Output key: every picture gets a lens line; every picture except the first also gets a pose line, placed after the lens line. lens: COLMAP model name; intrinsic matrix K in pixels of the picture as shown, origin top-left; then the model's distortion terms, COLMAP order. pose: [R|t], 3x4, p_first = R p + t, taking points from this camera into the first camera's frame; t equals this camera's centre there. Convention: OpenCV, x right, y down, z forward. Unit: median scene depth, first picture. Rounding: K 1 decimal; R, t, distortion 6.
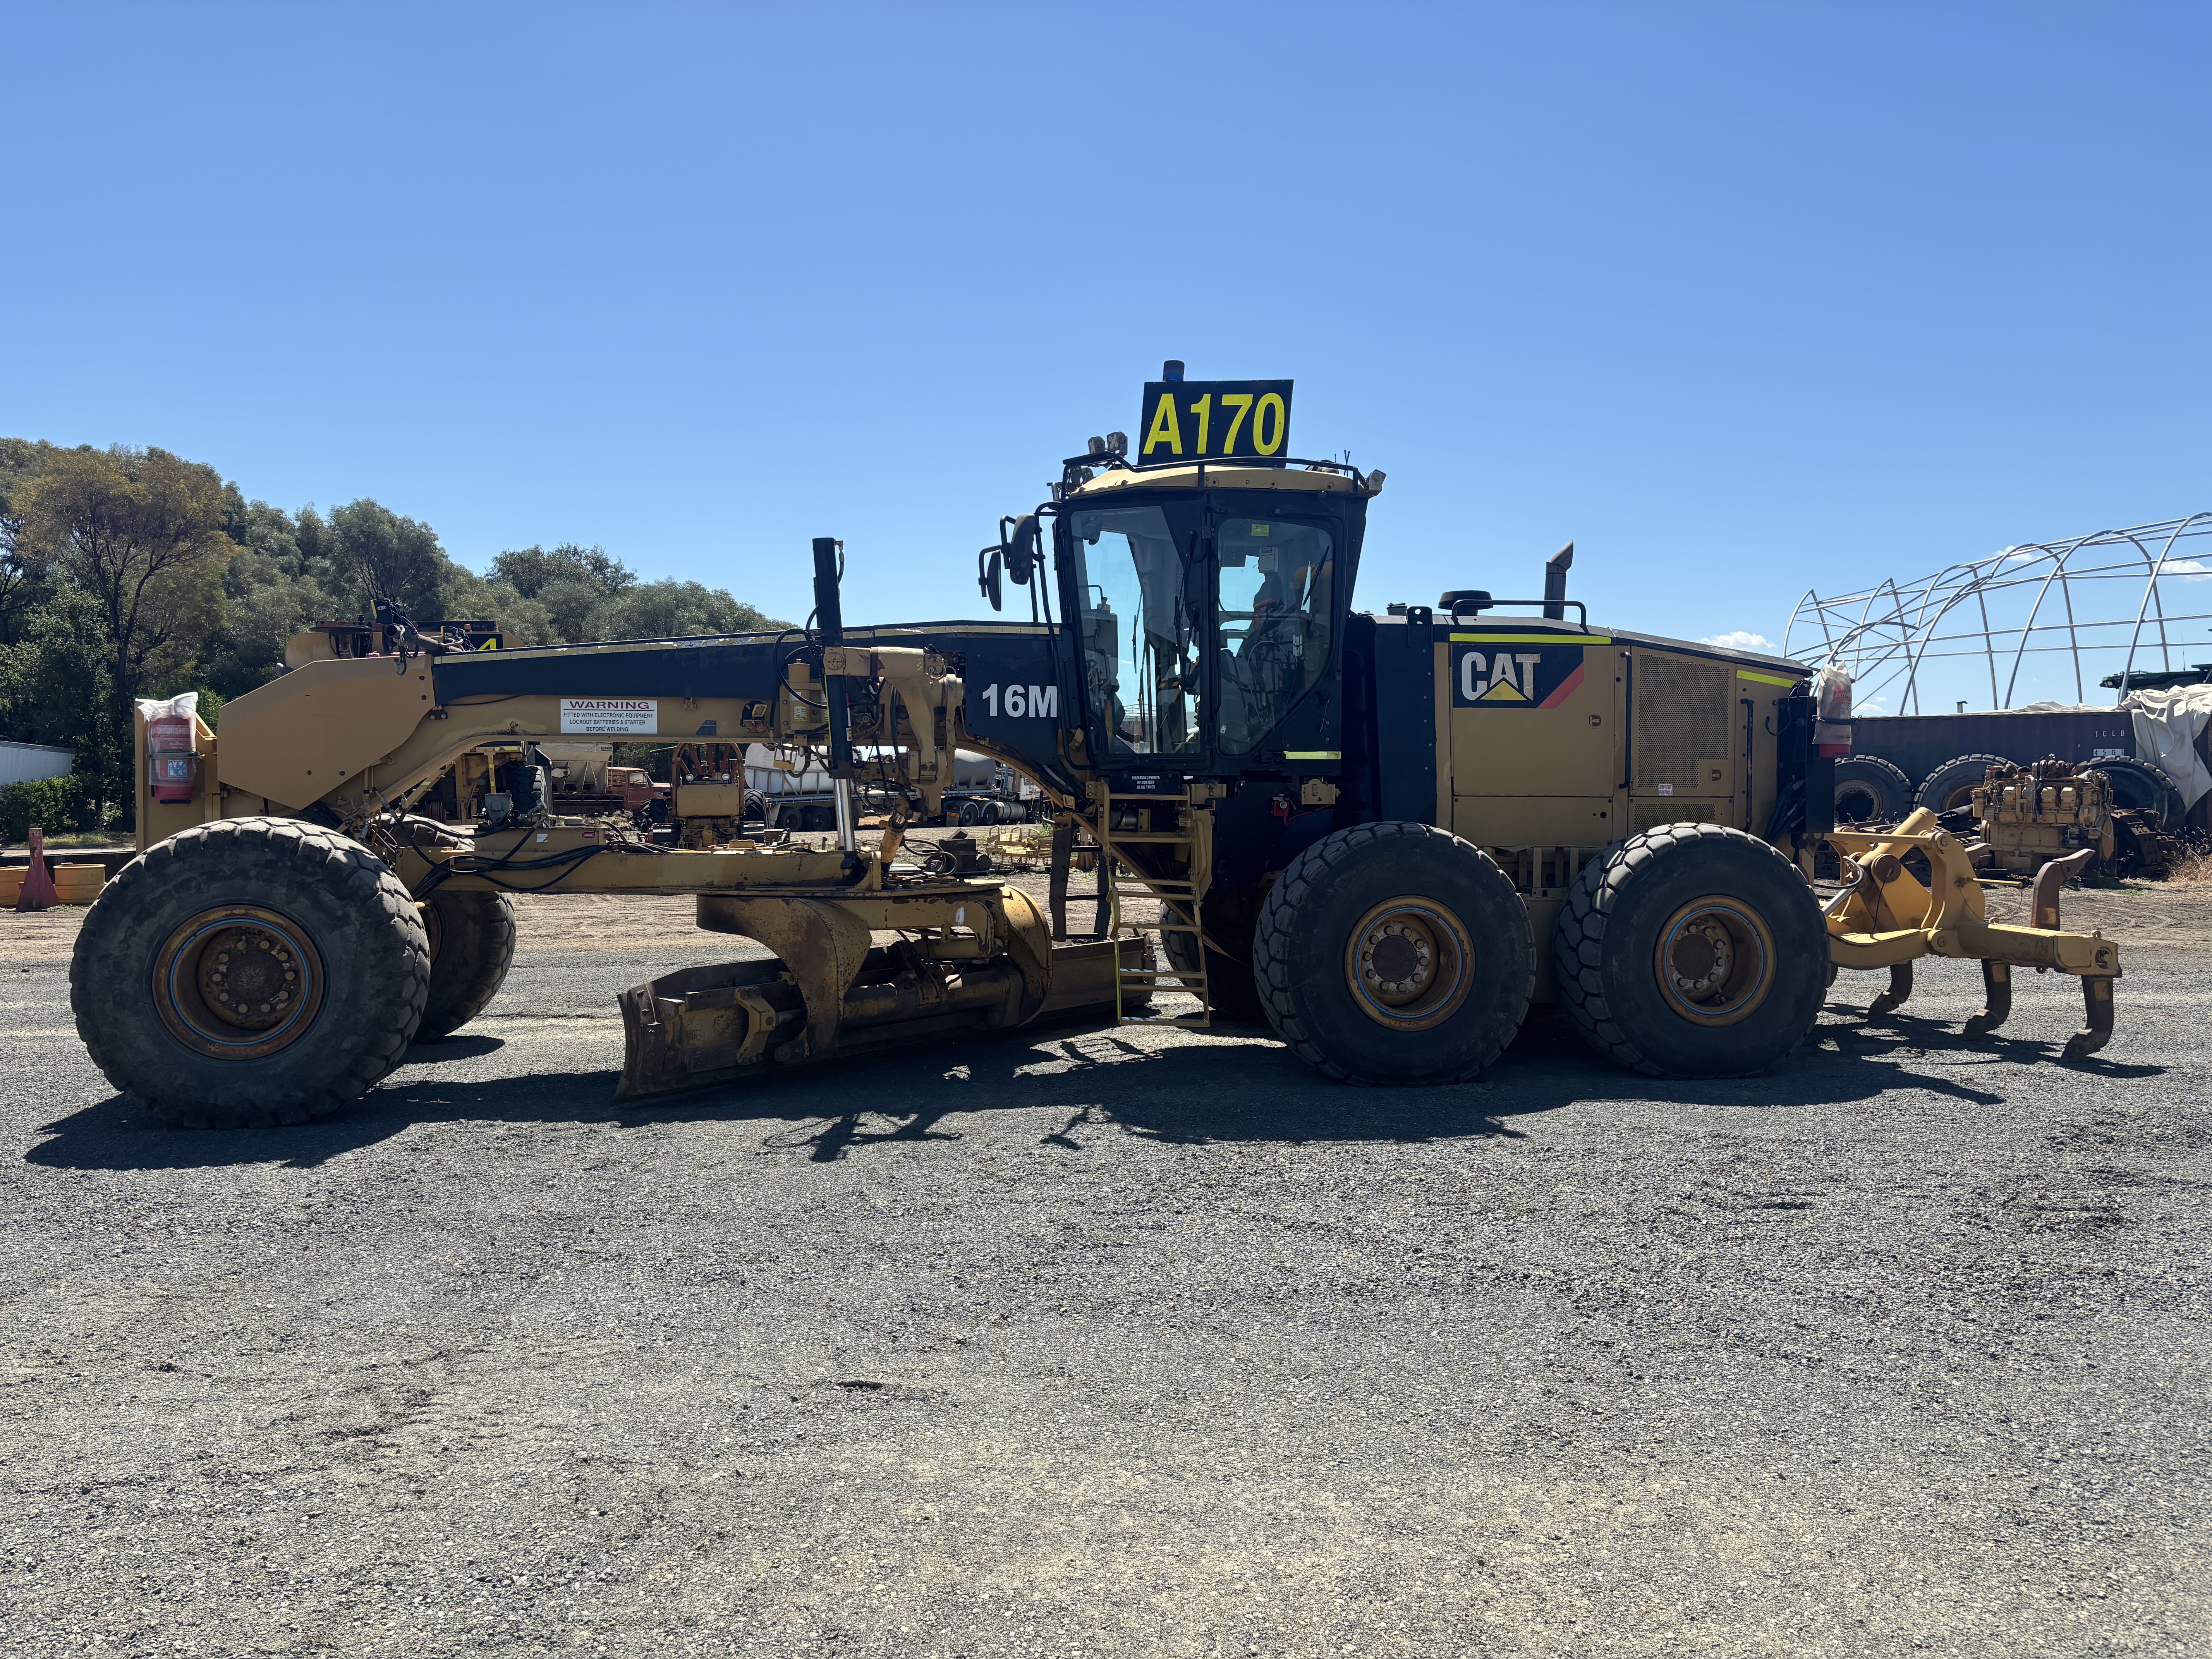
lens RADIAL K [[1654.2, 0, 1117.8], [0, 1654.2, 815.1], [0, 0, 1]] dist [0.064332, -0.068824]
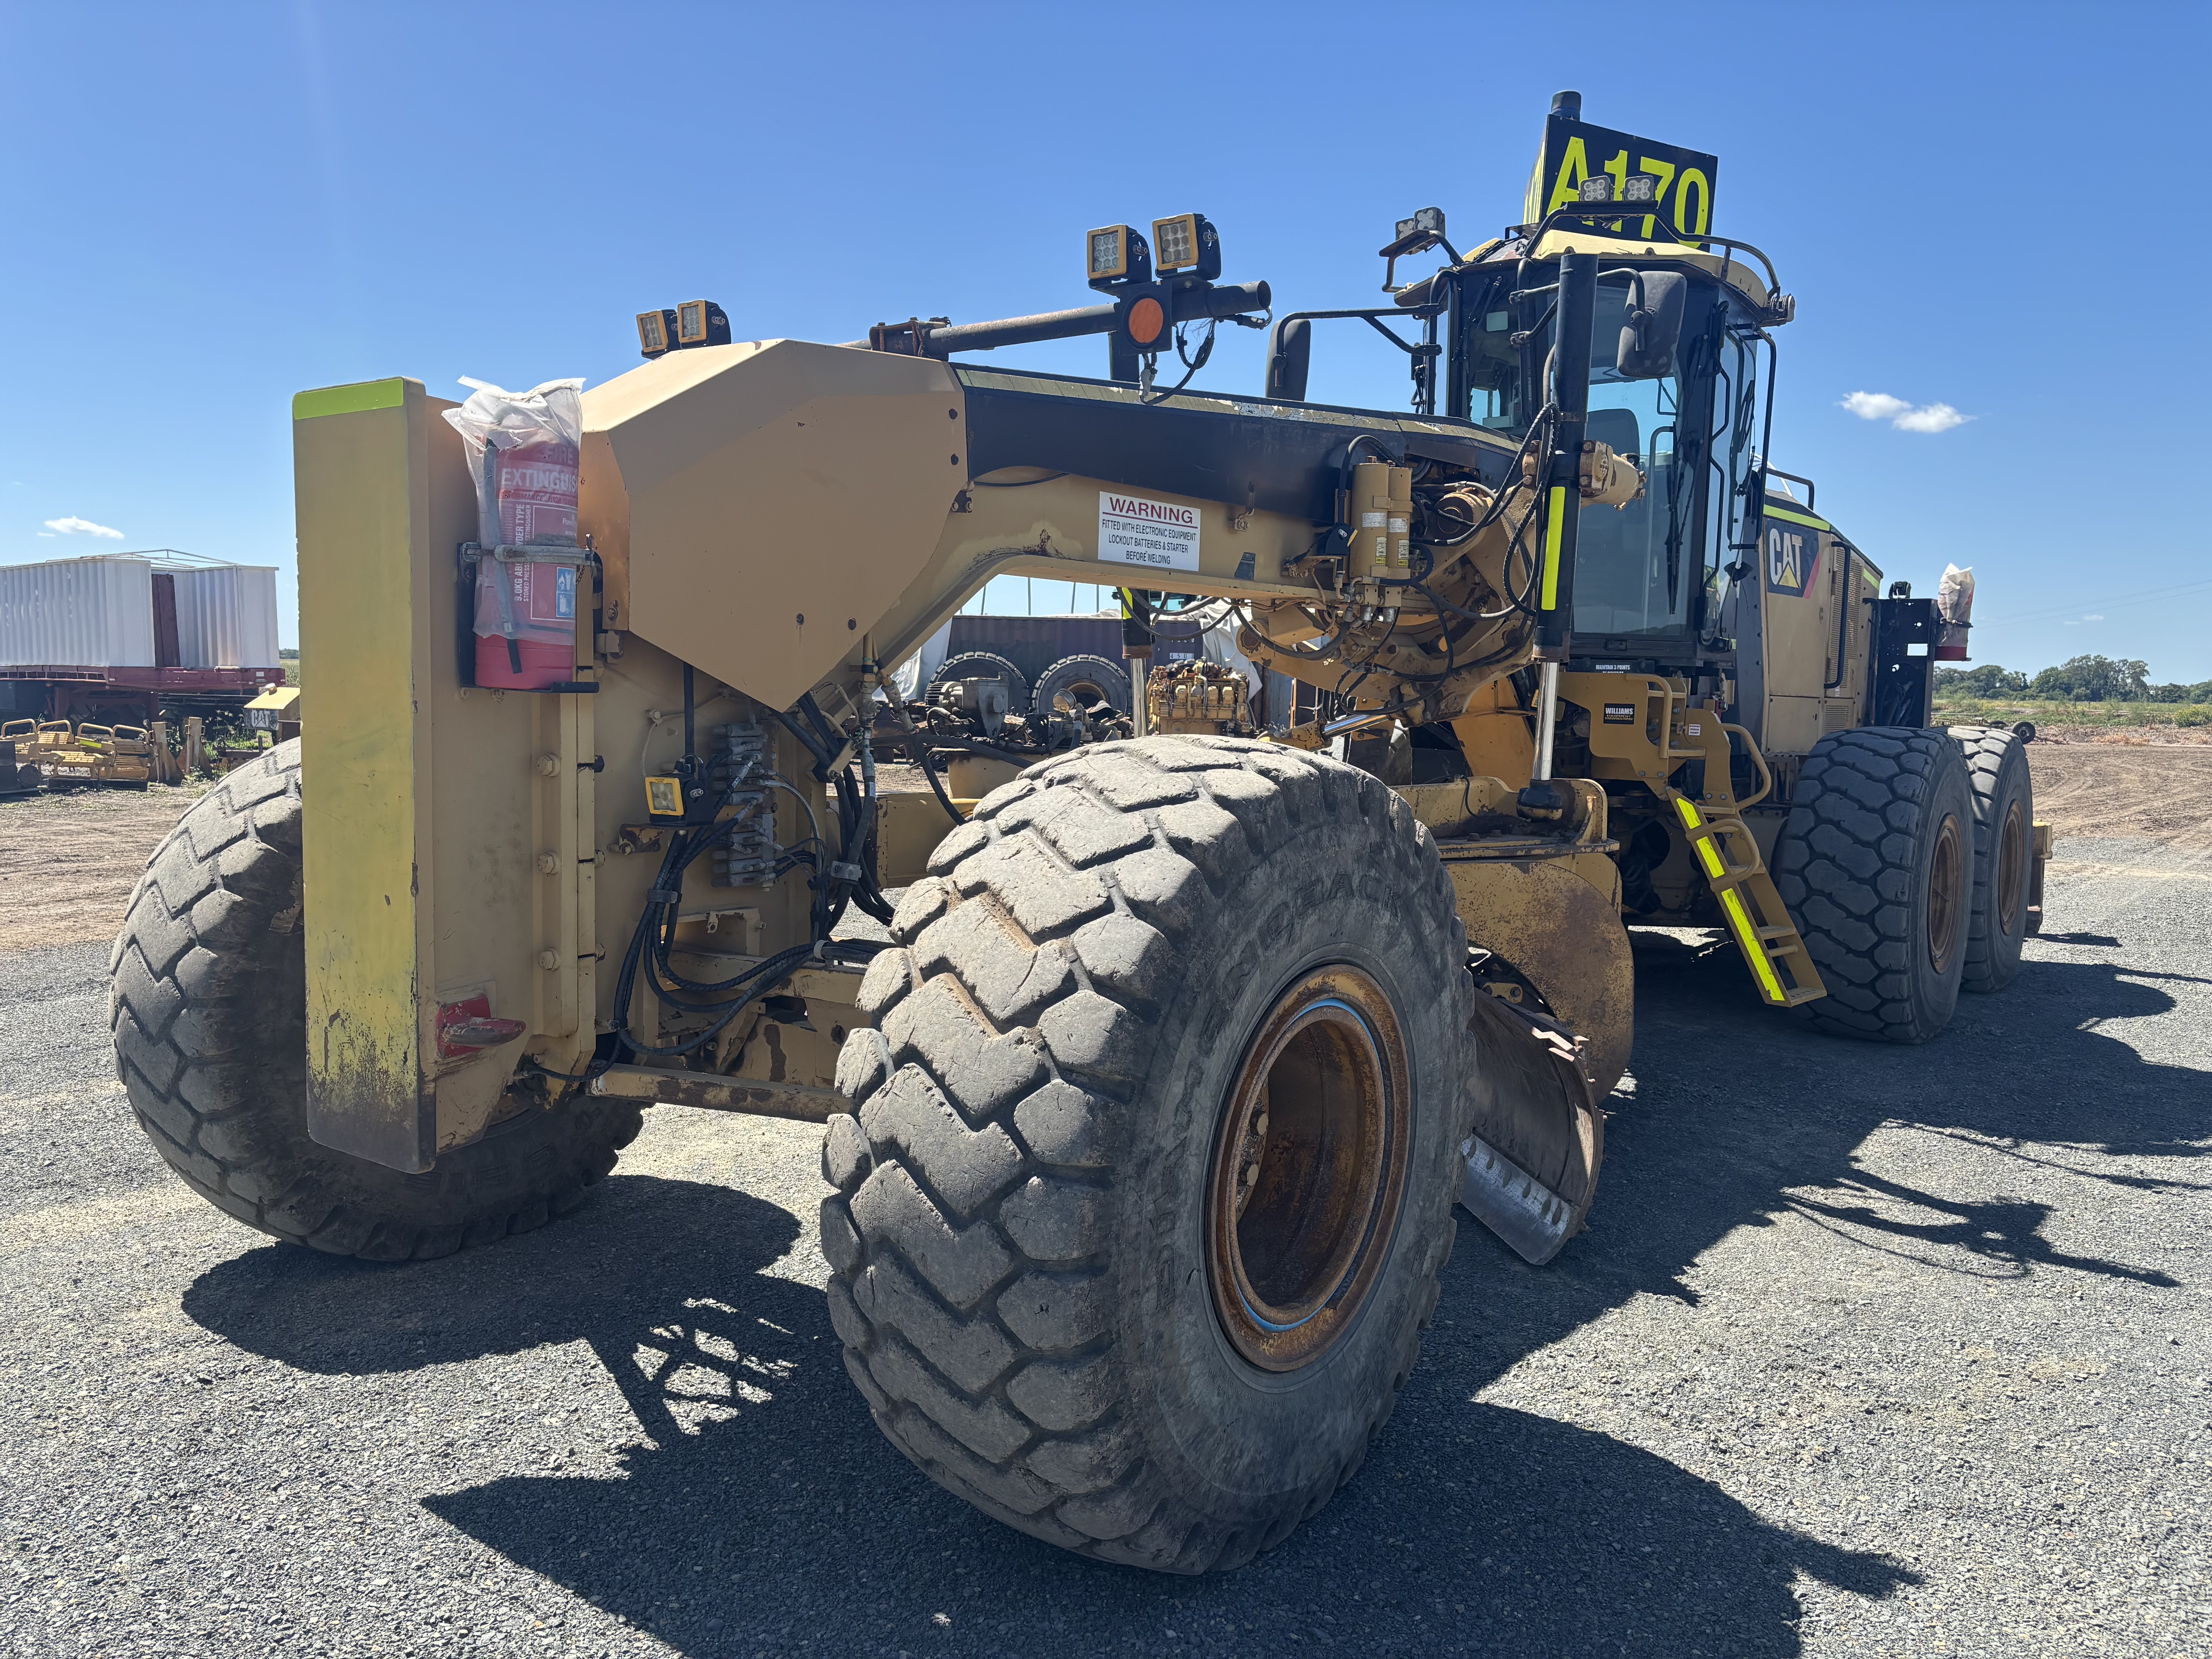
lens RADIAL K [[1654.2, 0, 1113.7], [0, 1654.2, 834.5], [0, 0, 1]] dist [0.064332, -0.068824]
pose [[0.731909, -0.048324, 0.679686, -0.635732], [-0.004755, 0.997096, 0.076011, -0.003973], [-0.681385, -0.058865, 0.729554, 0.589482]]
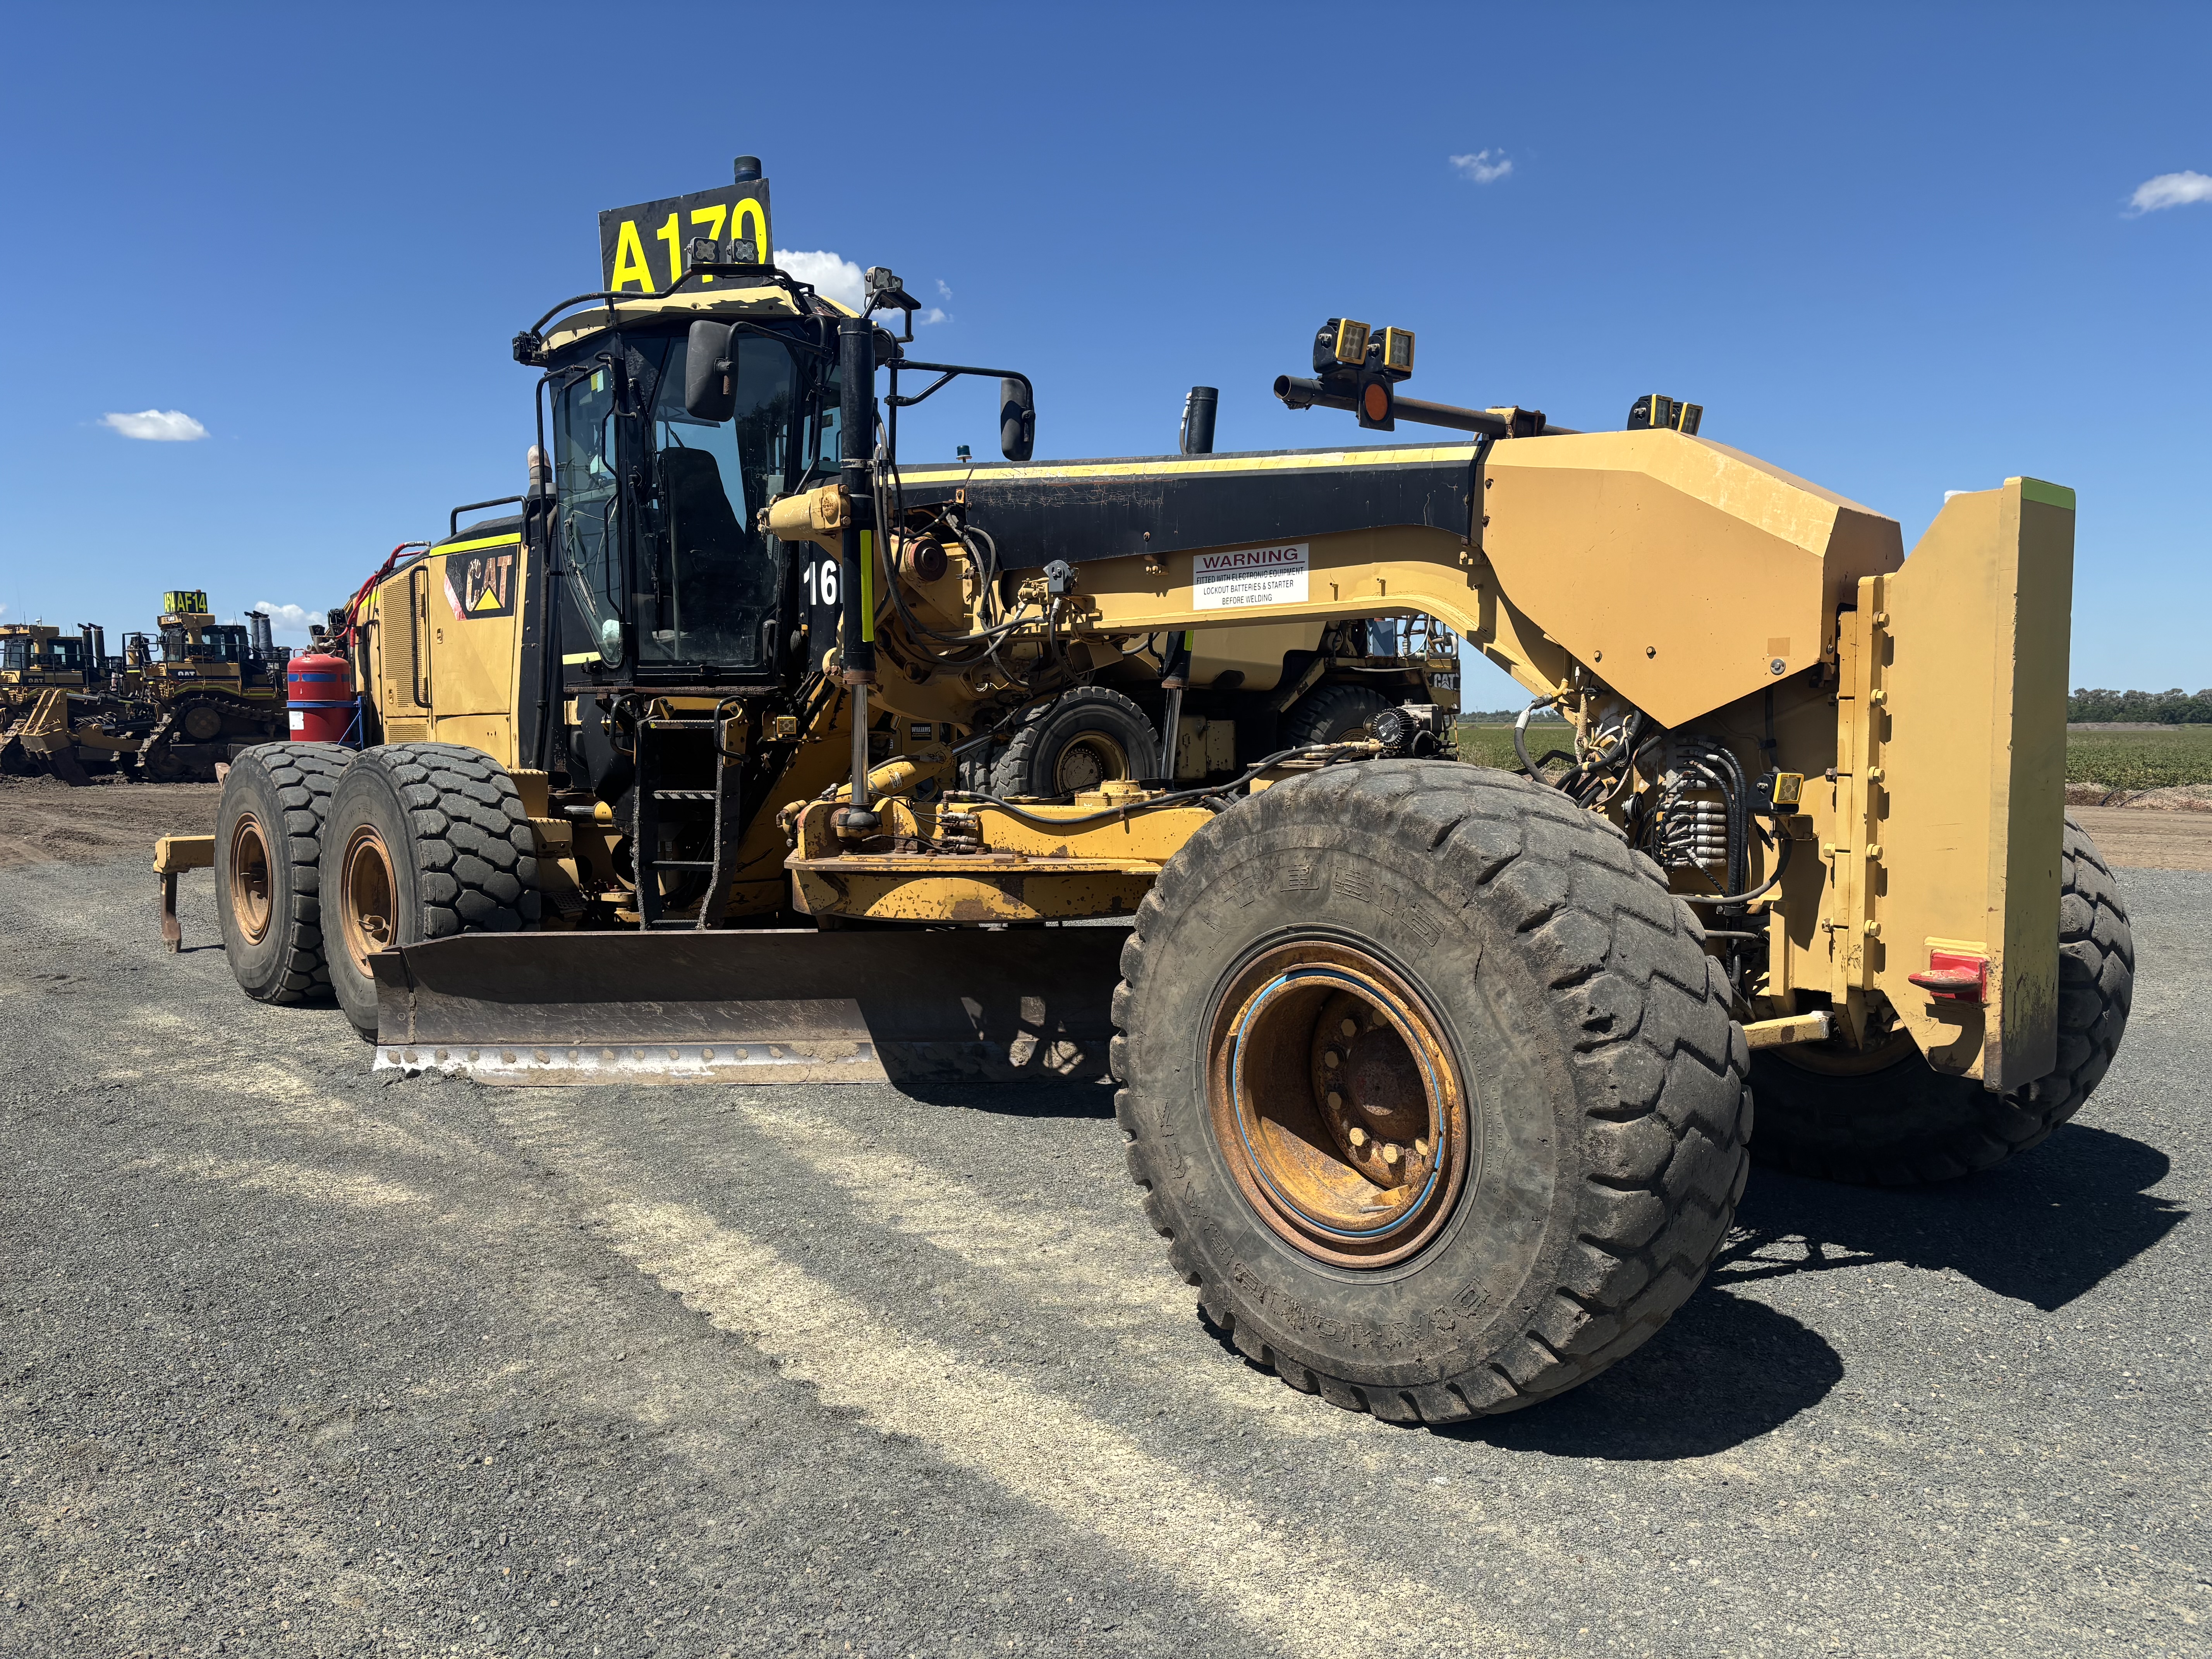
lens RADIAL K [[1654.2, 0, 1093.6], [0, 1654.2, 837.0], [0, 0, 1]] dist [0.064332, -0.068824]
pose [[-0.540383, -0.058168, 0.839406, -0.744616], [0.022492, 0.996253, 0.083517, -0.016600], [-0.841119, 0.064011, -0.537049, 1.328176]]
